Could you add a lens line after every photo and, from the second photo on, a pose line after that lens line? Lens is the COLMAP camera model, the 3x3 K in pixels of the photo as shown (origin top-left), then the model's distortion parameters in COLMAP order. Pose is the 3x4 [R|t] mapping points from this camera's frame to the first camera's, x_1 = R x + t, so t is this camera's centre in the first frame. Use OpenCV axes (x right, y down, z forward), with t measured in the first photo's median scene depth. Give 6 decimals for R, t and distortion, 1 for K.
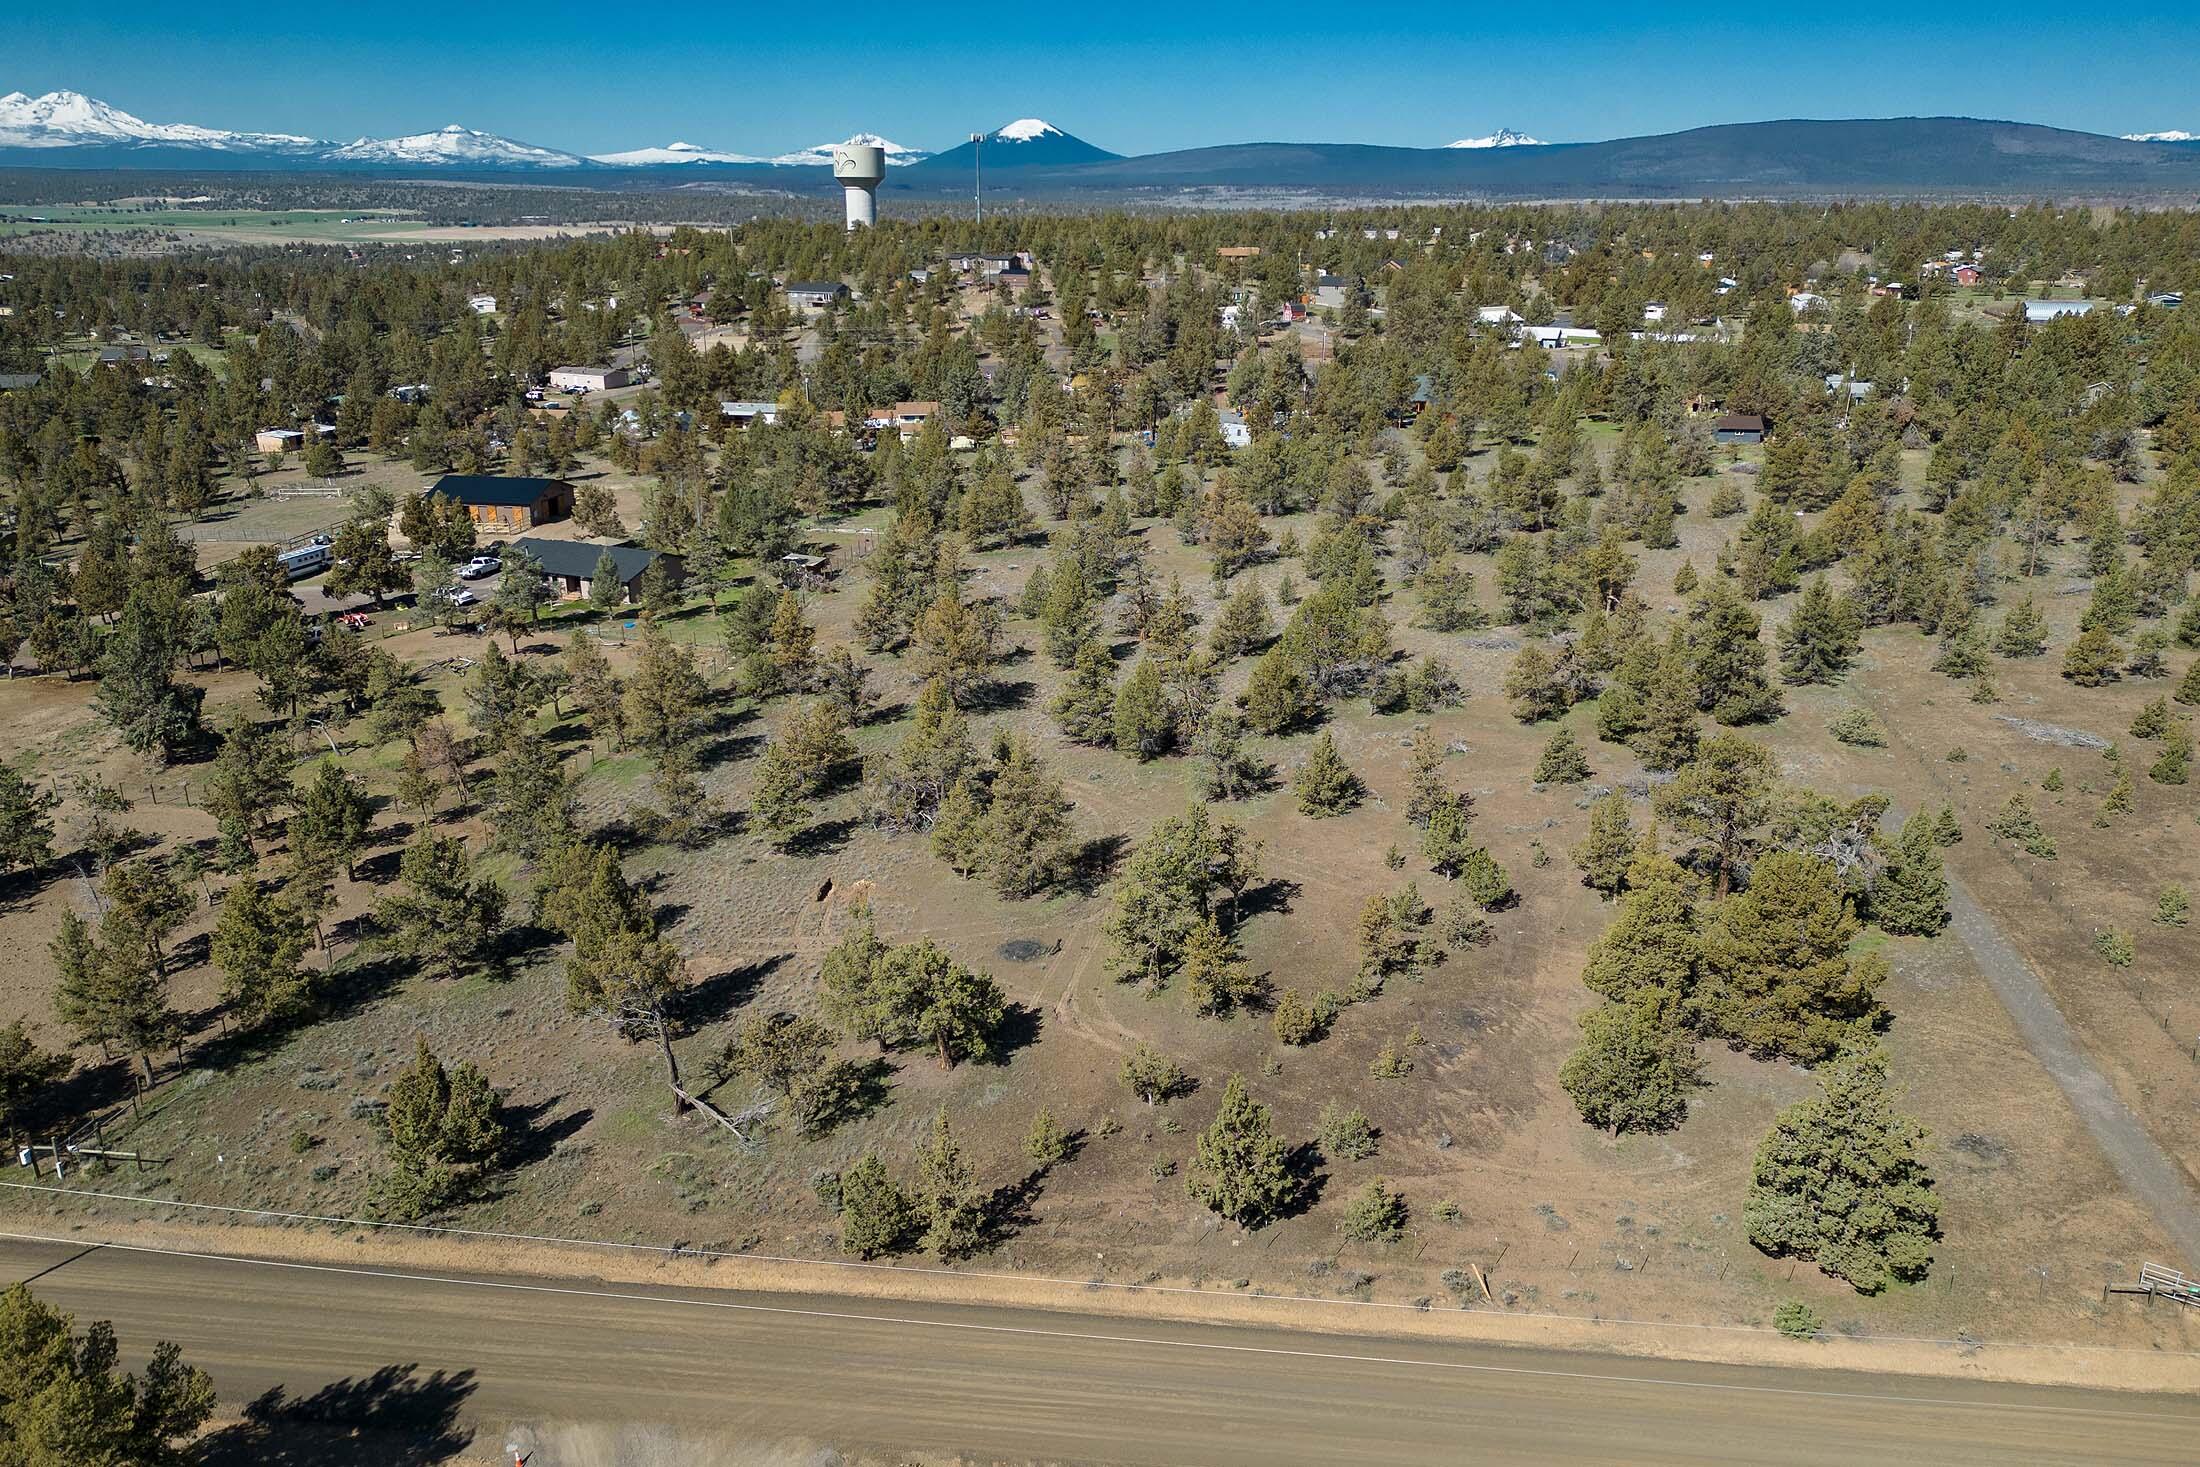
lens RADIAL K [[1618.4, 0, 1104.4], [0, 1618.4, 724.3], [0, 0, 1]] dist [0.078631, -0.076139]
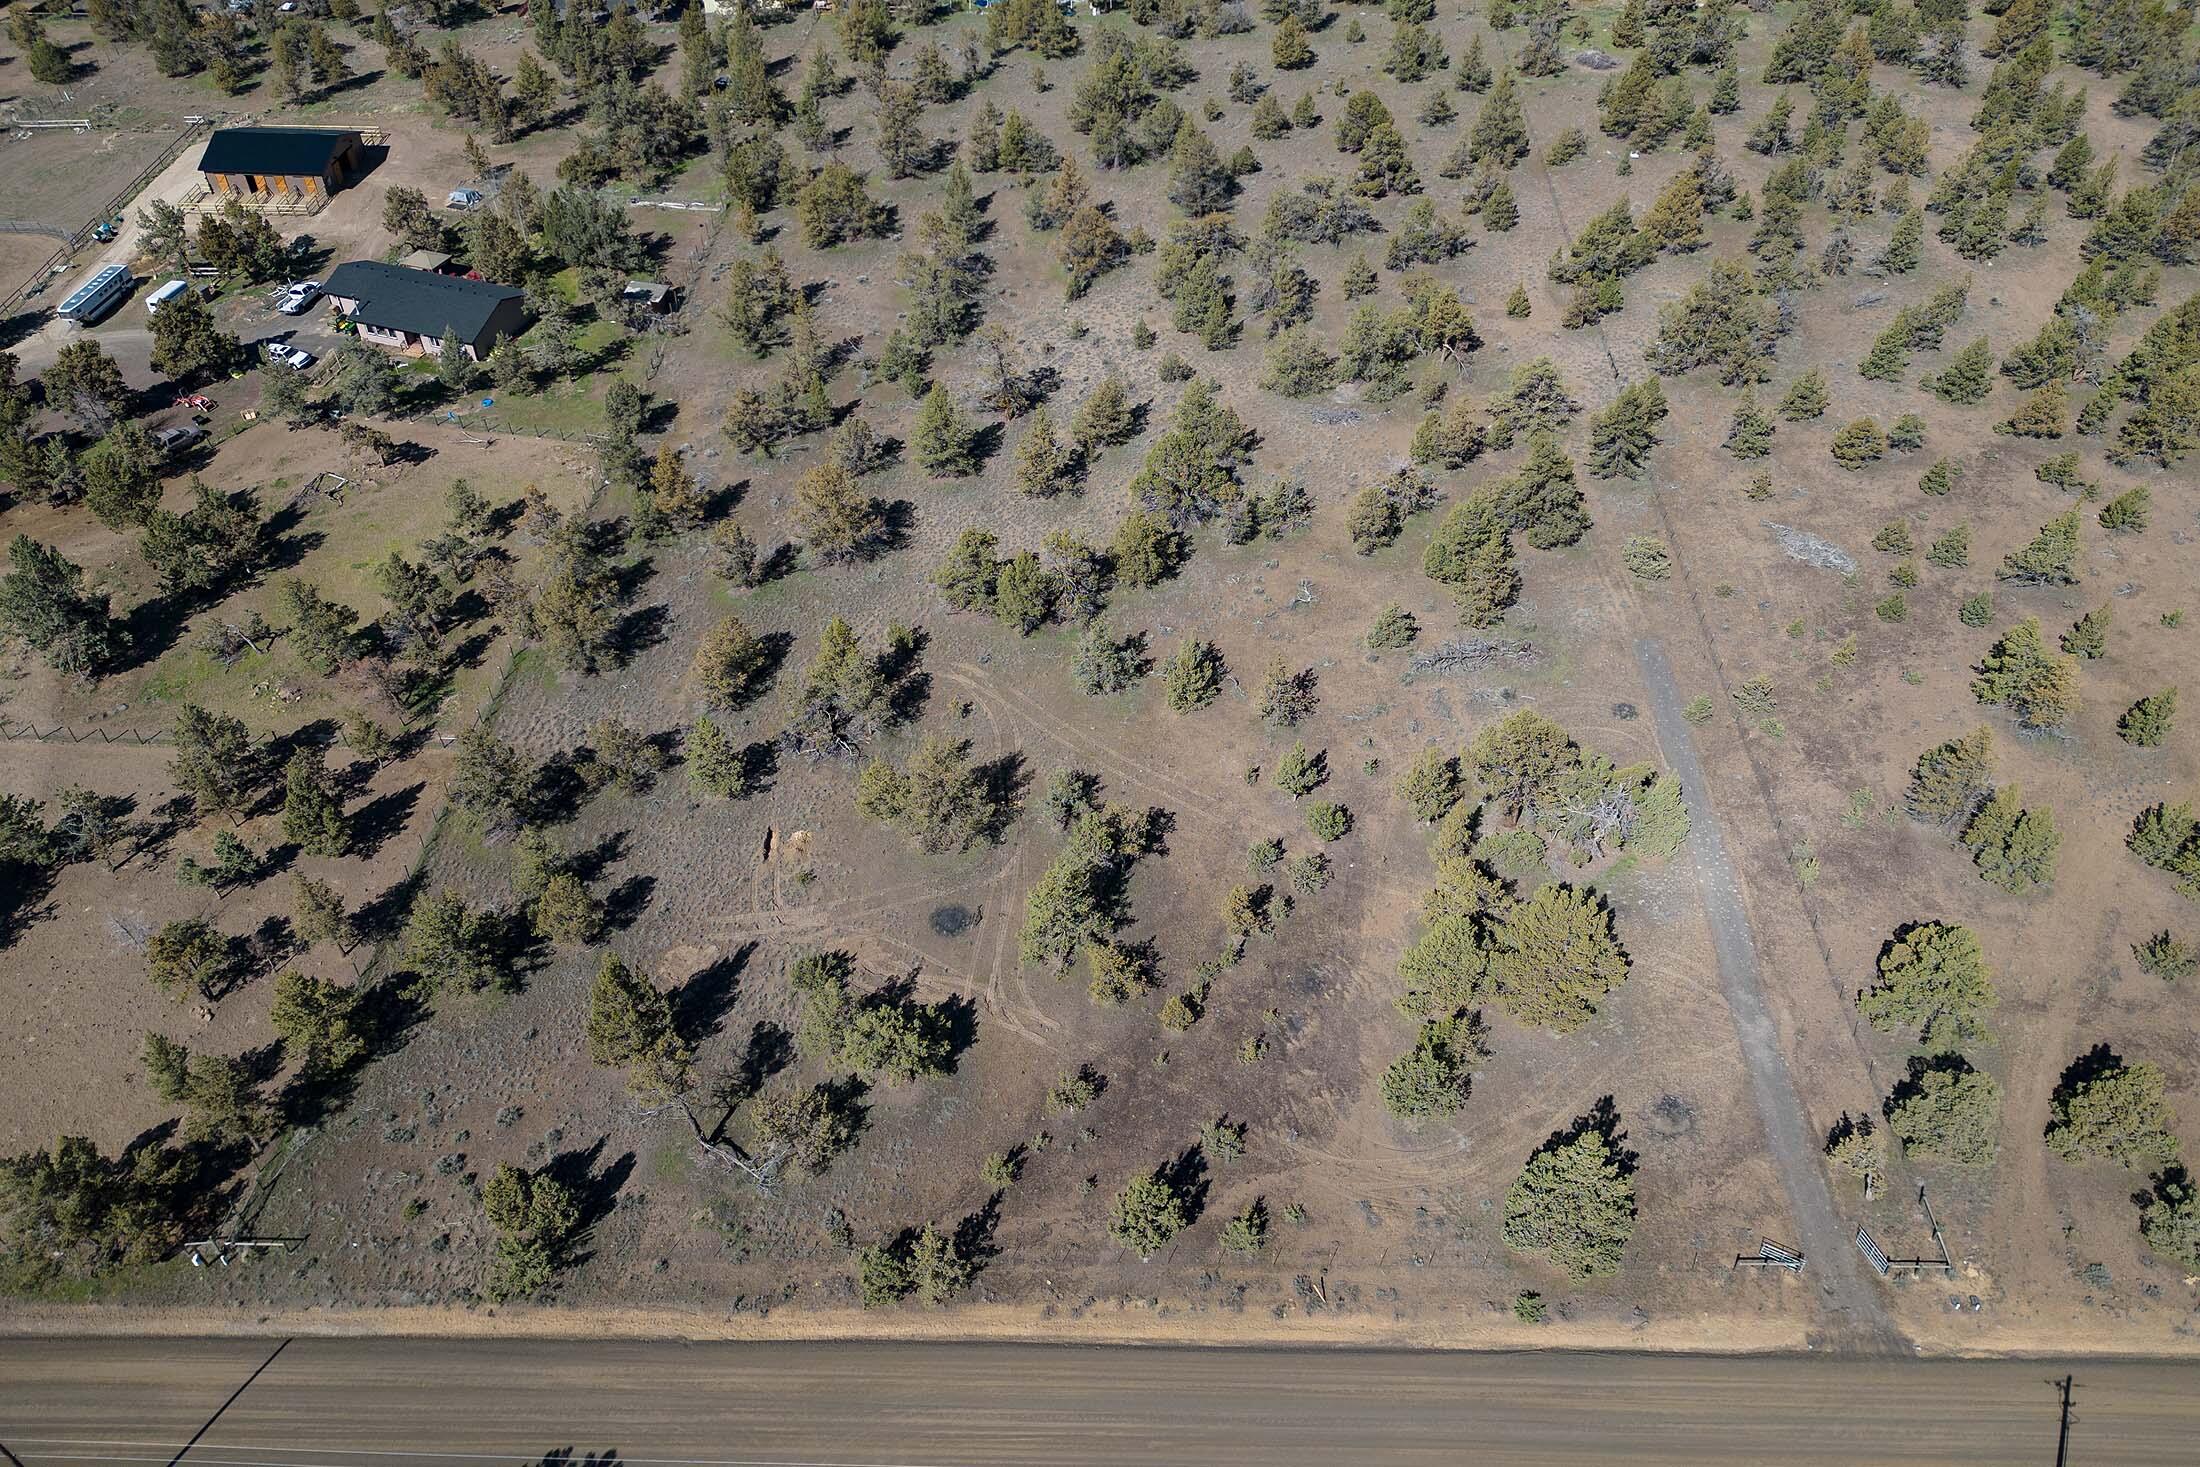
lens RADIAL K [[1618.4, 0, 1104.4], [0, 1618.4, 724.3], [0, 0, 1]] dist [0.078631, -0.076139]
pose [[0.993648, -0.071922, 0.086546, -0.025882], [0.031276, 0.915301, 0.401555, -0.409928], [-0.108096, -0.396297, 0.911737, -0.048293]]
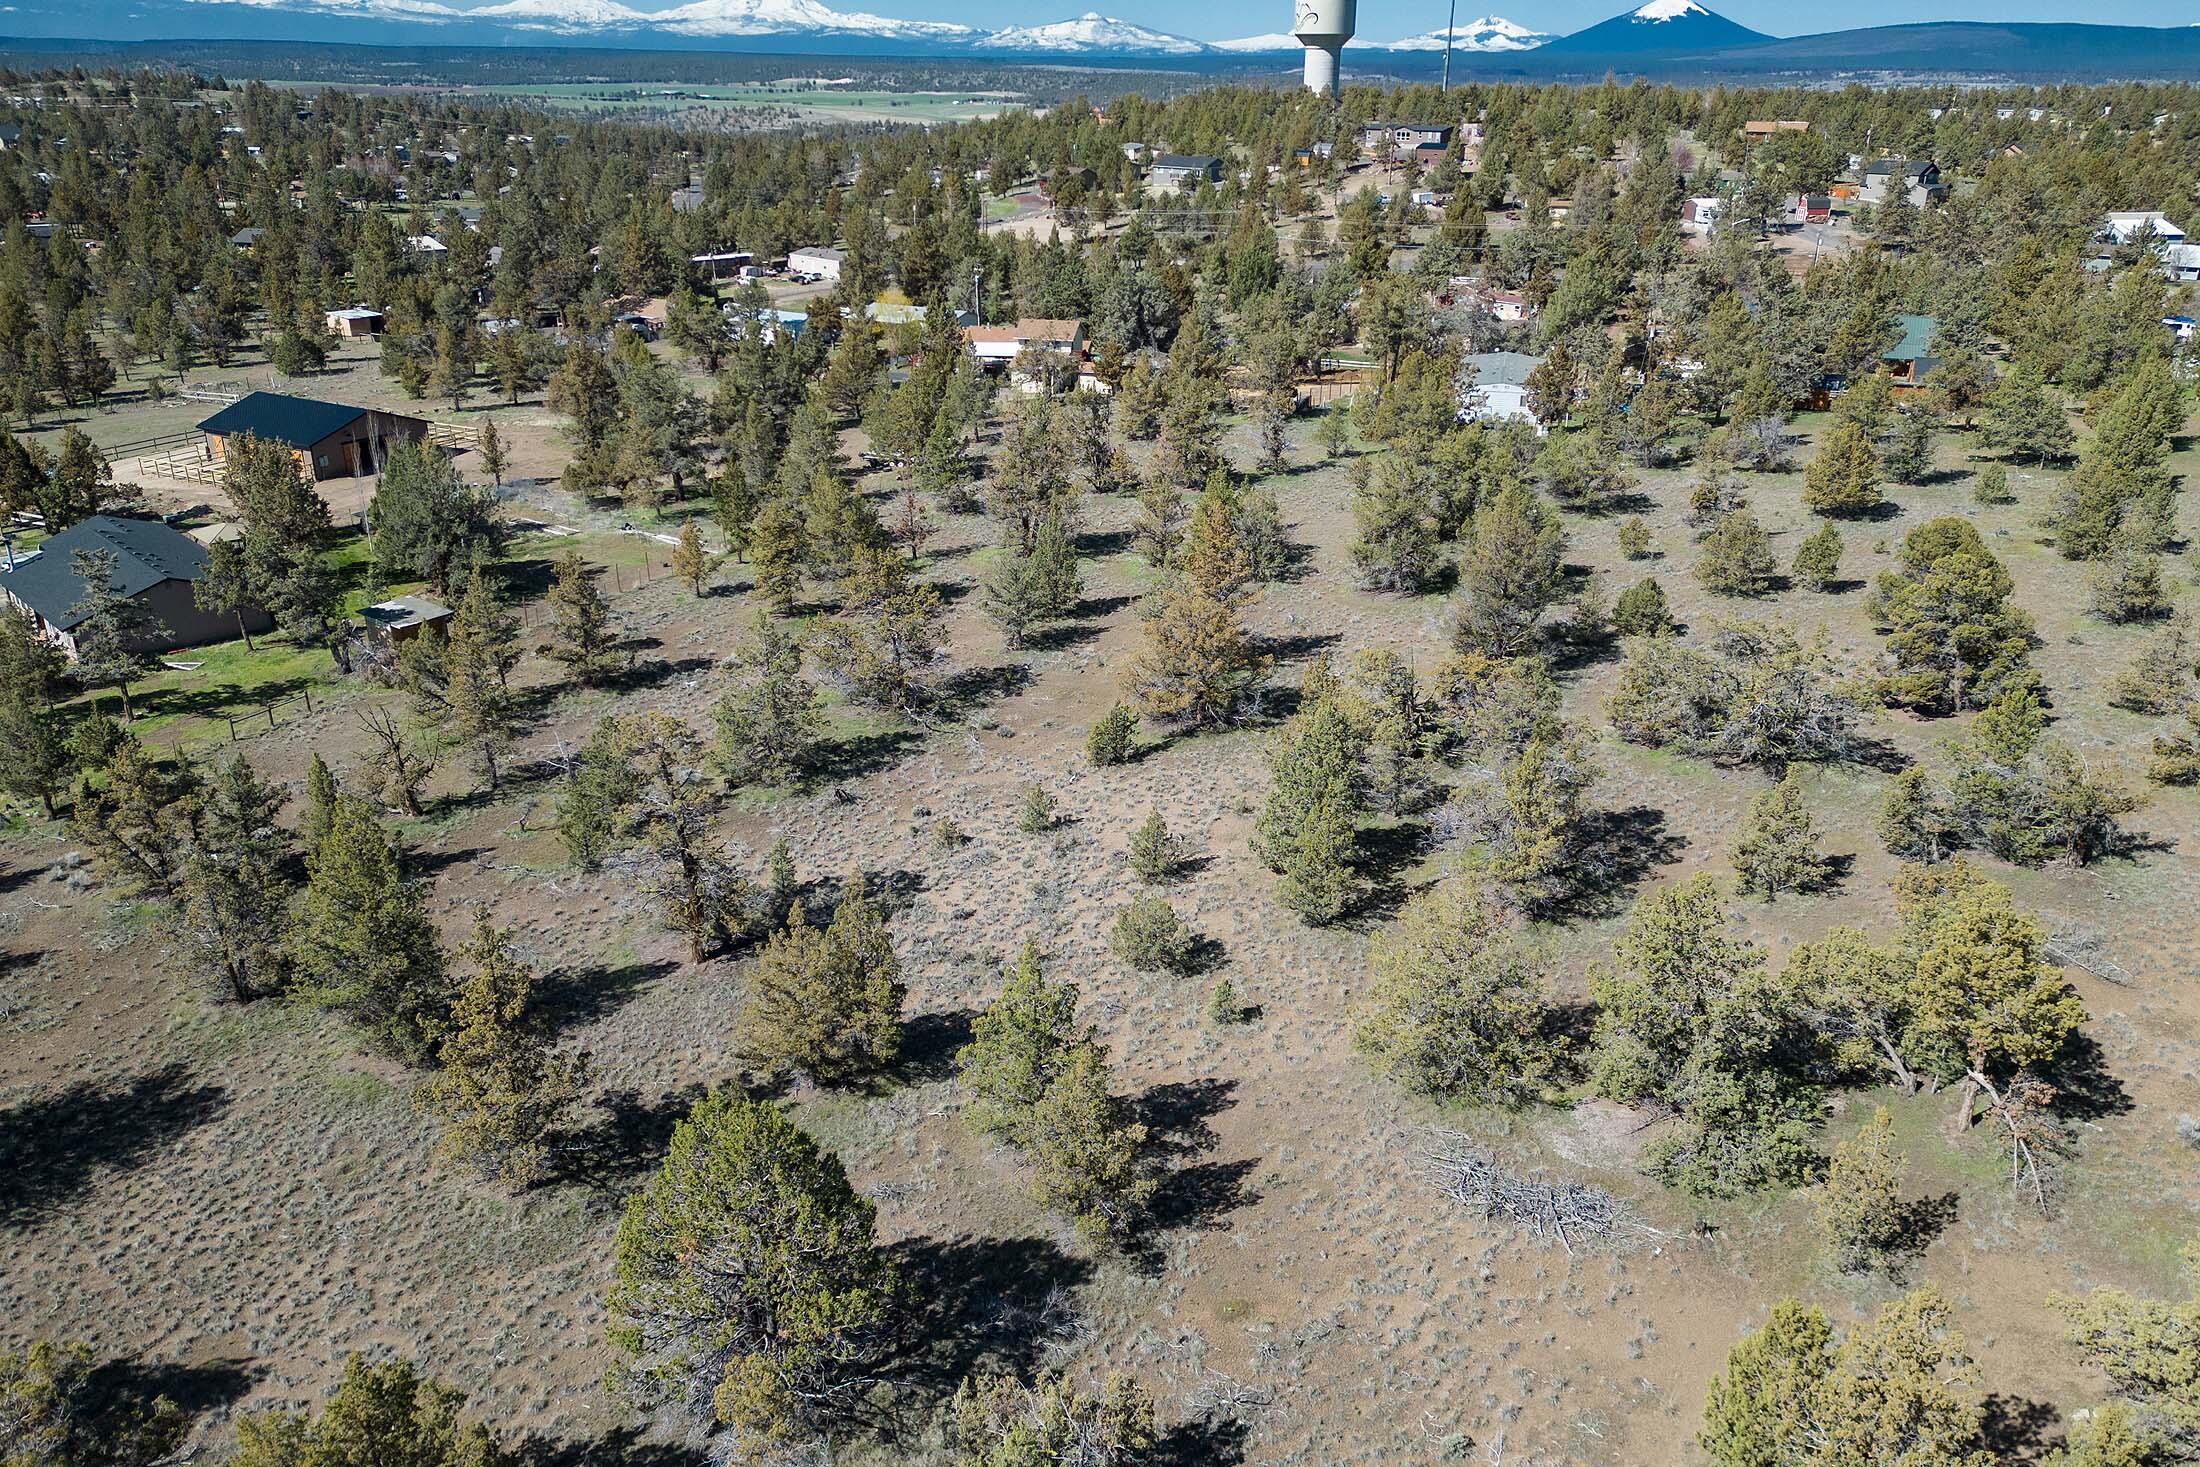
lens RADIAL K [[1618.4, 0, 1104.4], [0, 1618.4, 724.3], [0, 0, 1]] dist [0.078631, -0.076139]
pose [[0.939397, 0.136107, -0.314655, 0.346047], [-0.116843, 0.989972, 0.079391, -0.222105], [0.322306, -0.037815, 0.945880, 0.914463]]
